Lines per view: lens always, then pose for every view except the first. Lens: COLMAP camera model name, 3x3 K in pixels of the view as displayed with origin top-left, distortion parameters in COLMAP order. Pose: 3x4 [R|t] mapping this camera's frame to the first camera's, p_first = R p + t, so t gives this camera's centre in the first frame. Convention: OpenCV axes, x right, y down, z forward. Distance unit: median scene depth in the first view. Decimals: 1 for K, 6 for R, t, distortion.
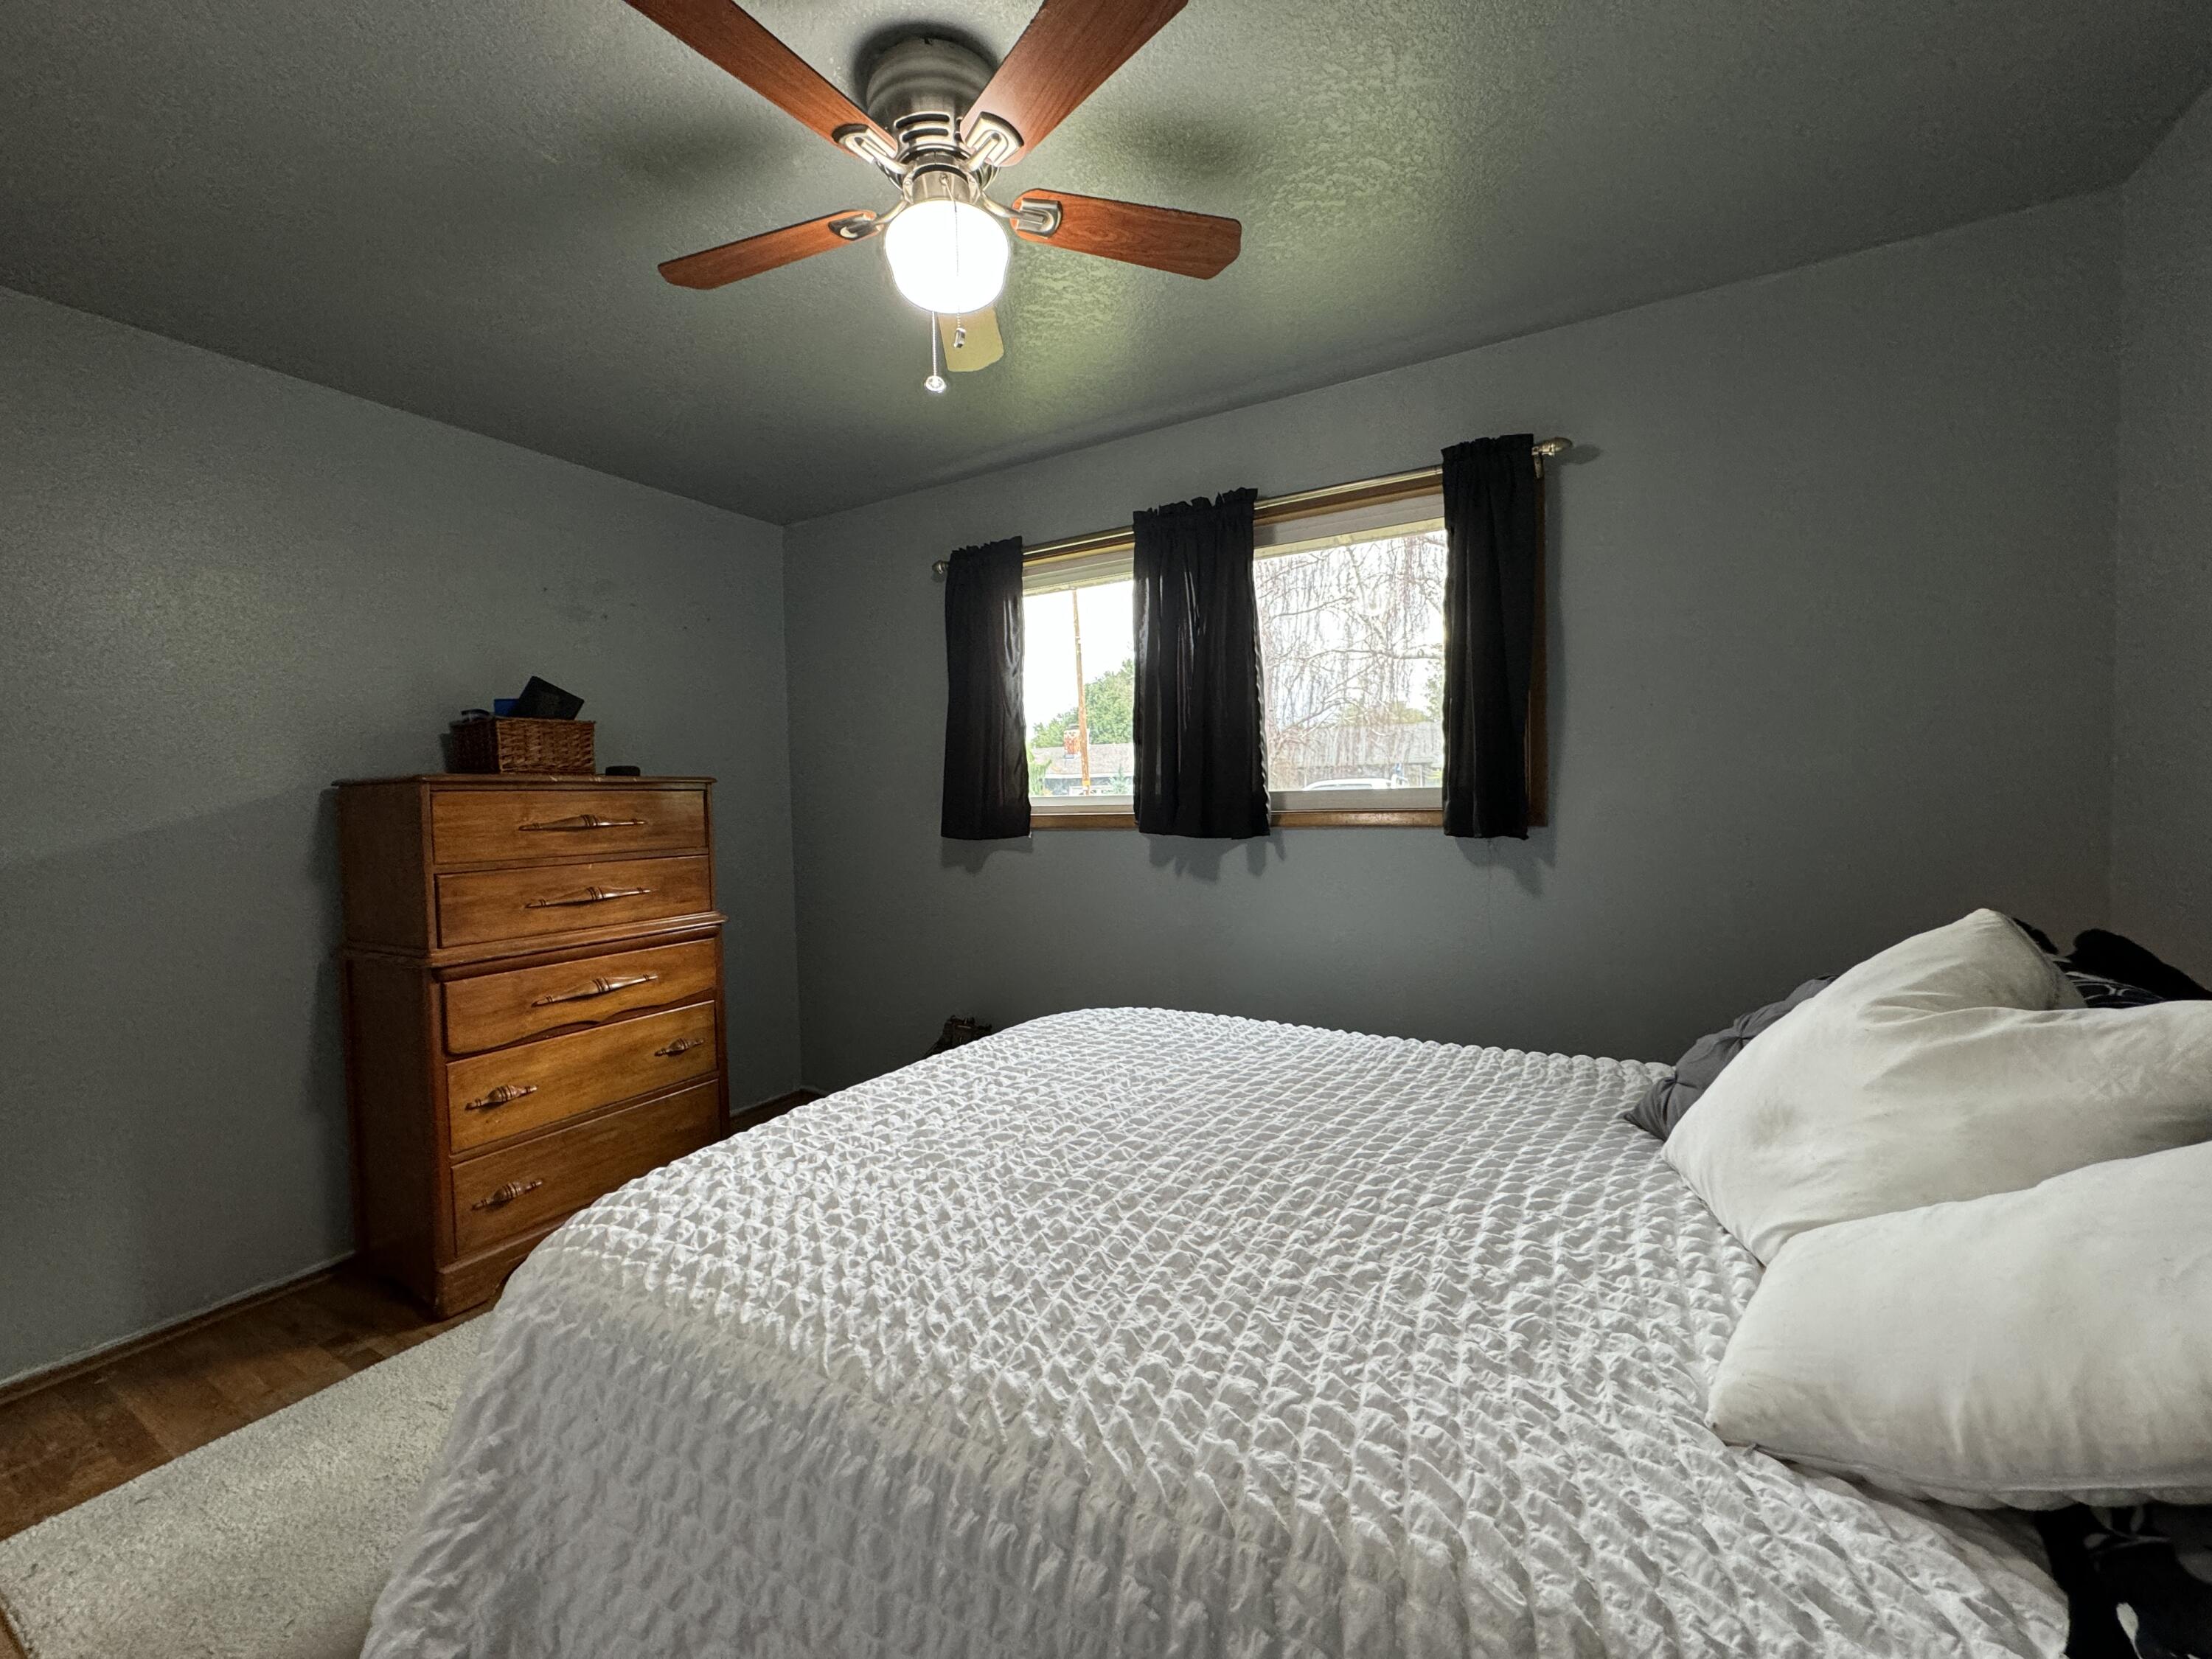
lens RADIAL K [[875.9, 0, 1110.0], [0, 875.9, 829.8], [0, 0, 1]] dist [-0.002984, 0.000534]
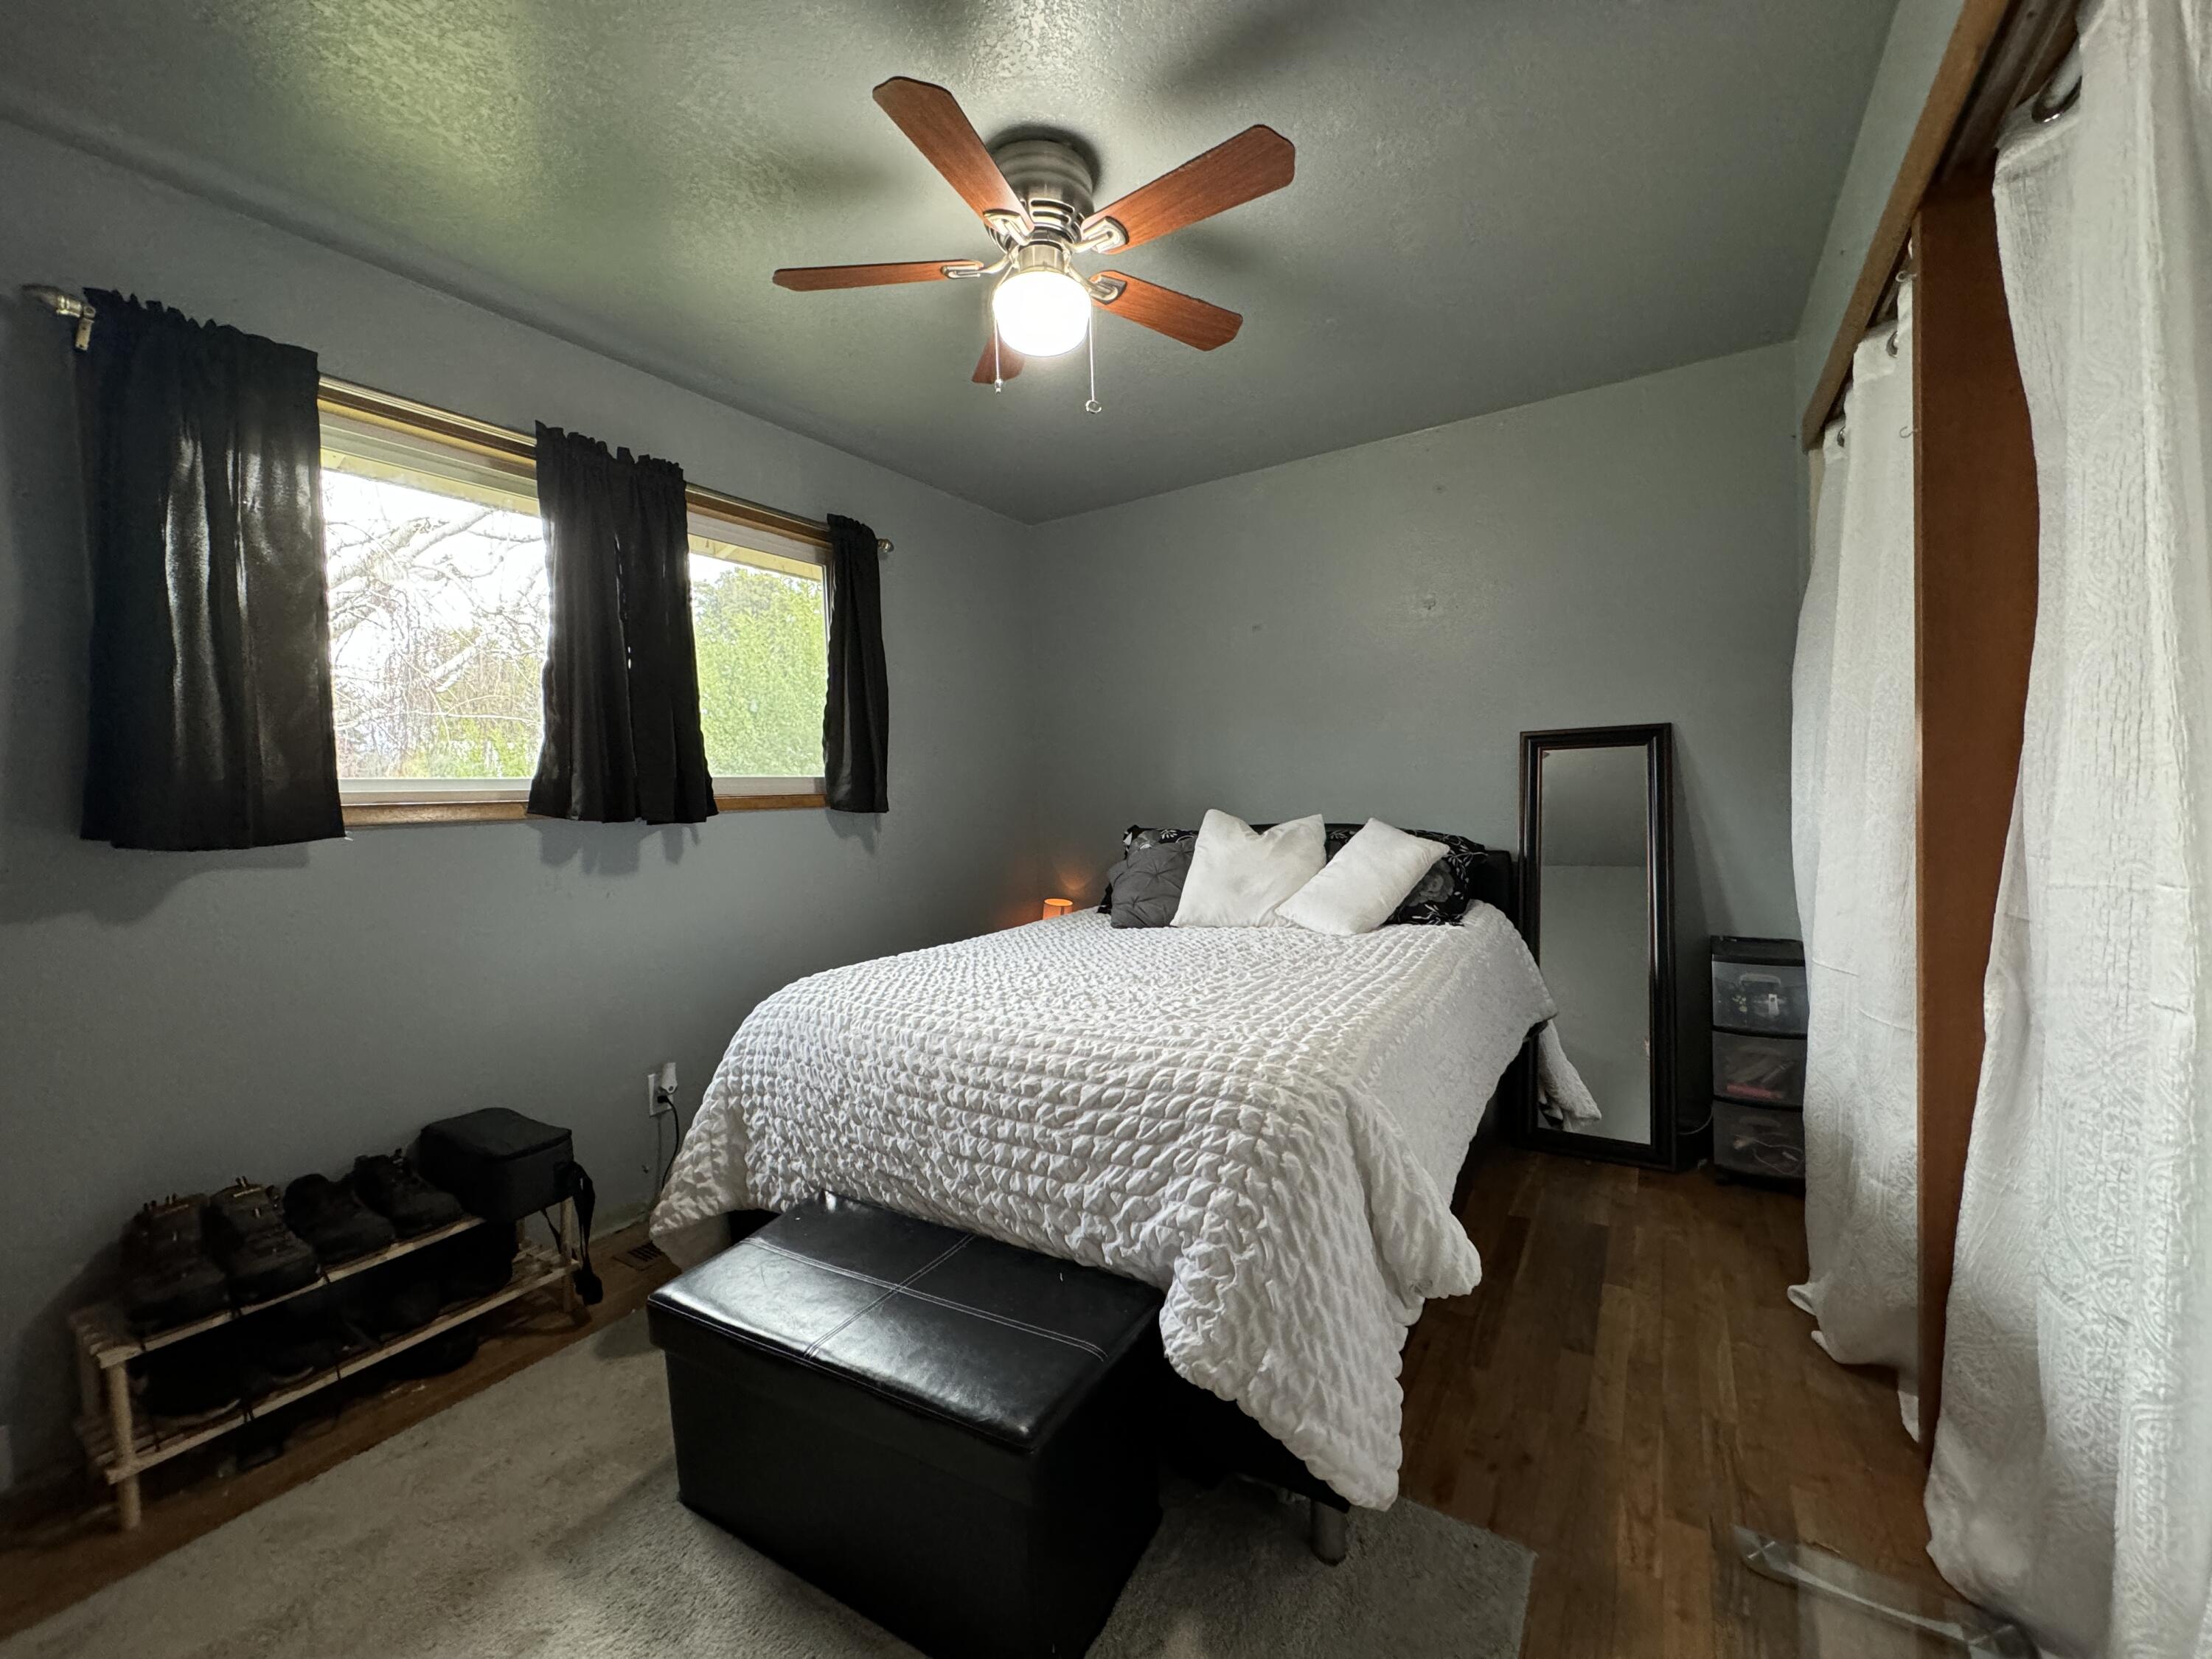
lens RADIAL K [[875.9, 0, 1109.3], [0, 875.9, 817.6], [0, 0, 1]] dist [-0.002984, 0.000534]
pose [[0.043391, -0.021709, 0.998822, -0.775074], [0.047631, 0.998672, 0.019636, 0.006196], [-0.997922, 0.046723, 0.044368, 0.472582]]
